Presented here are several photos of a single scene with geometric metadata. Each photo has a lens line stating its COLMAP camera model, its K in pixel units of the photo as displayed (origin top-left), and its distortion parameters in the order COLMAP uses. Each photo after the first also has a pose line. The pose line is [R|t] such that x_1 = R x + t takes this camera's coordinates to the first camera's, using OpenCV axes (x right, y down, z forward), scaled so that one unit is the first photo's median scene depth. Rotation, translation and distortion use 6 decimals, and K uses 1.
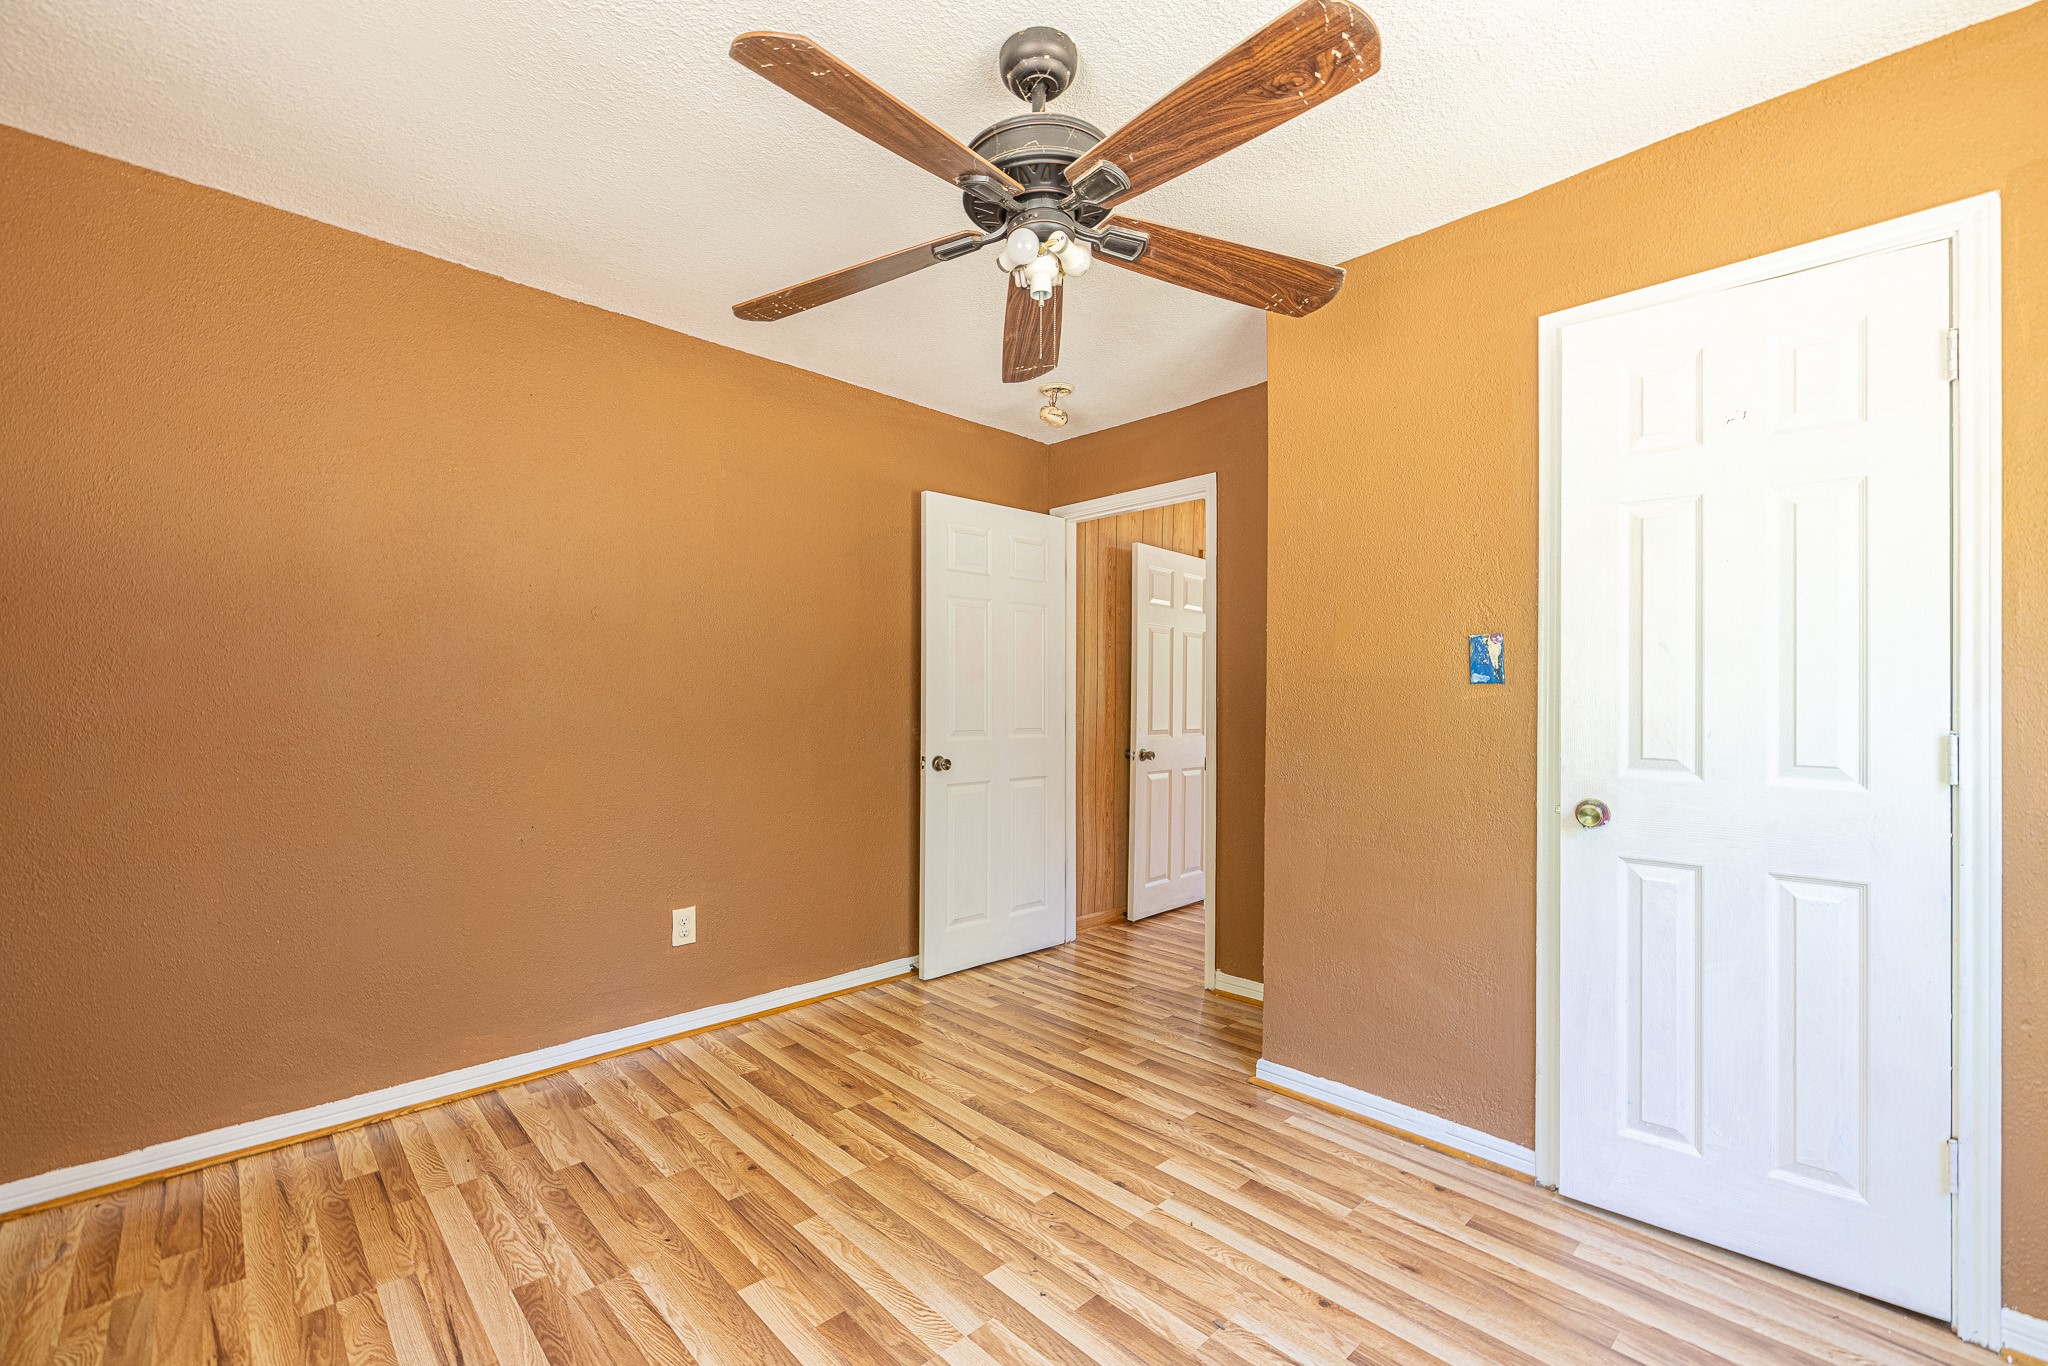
lens RADIAL K [[862.2, 0, 1010.0], [0, 862.2, 681.6], [0, 0, 1]] dist [0.000397, 0.000008]
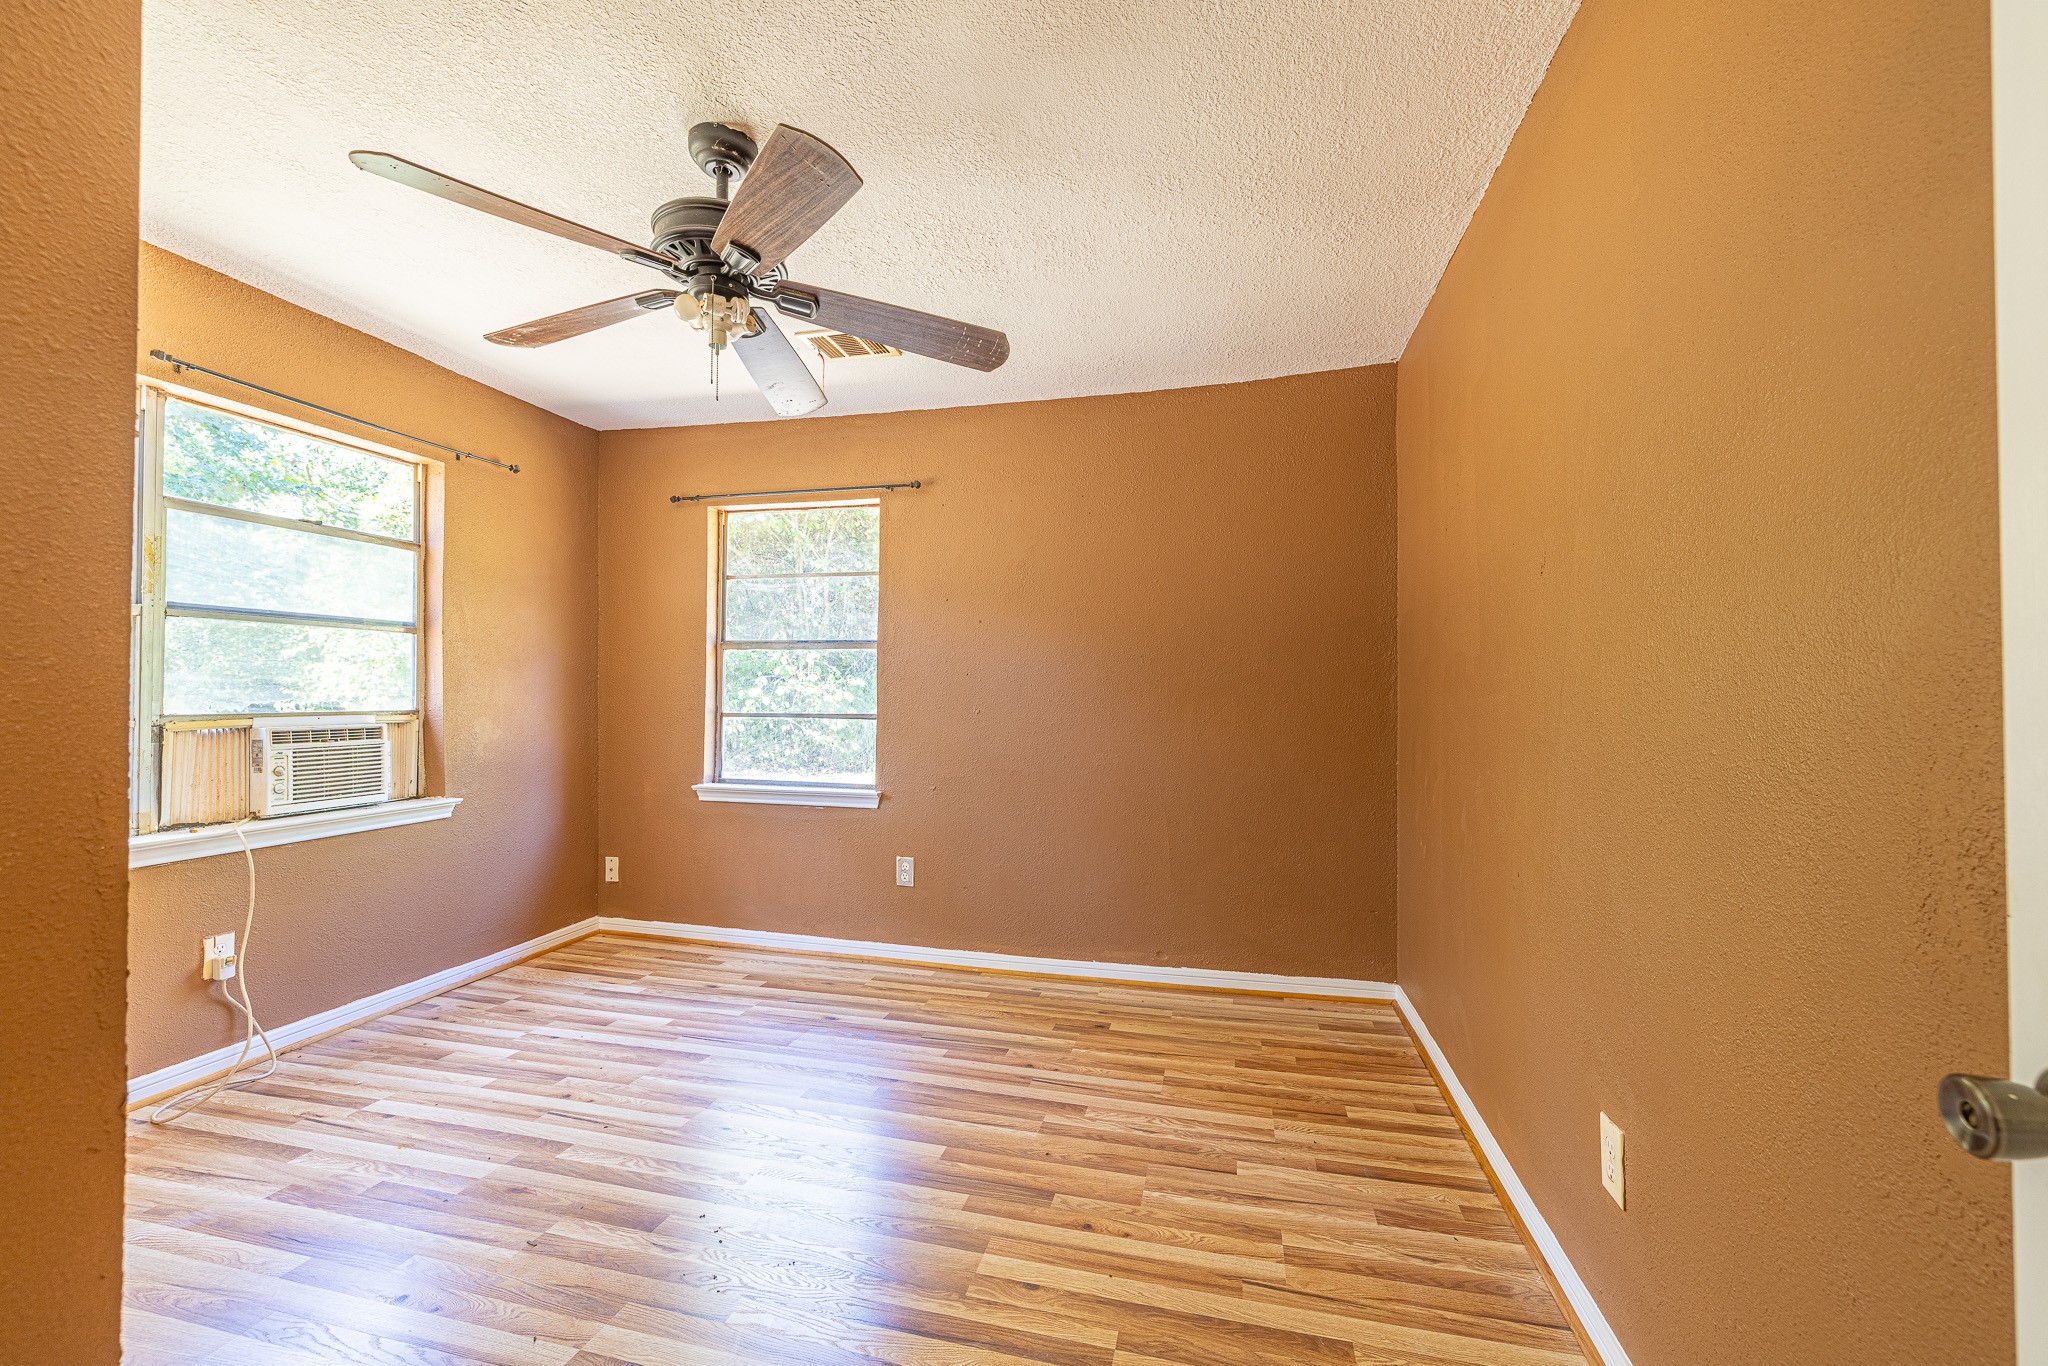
lens RADIAL K [[862.2, 0, 1010.0], [0, 862.2, 681.6], [0, 0, 1]] dist [0.000397, 0.000008]
pose [[-0.840853, -0.017561, -0.540978, 0.257138], [-0.002345, 0.999582, -0.028804, 0.036038], [0.541258, -0.022951, -0.840543, 1.744827]]
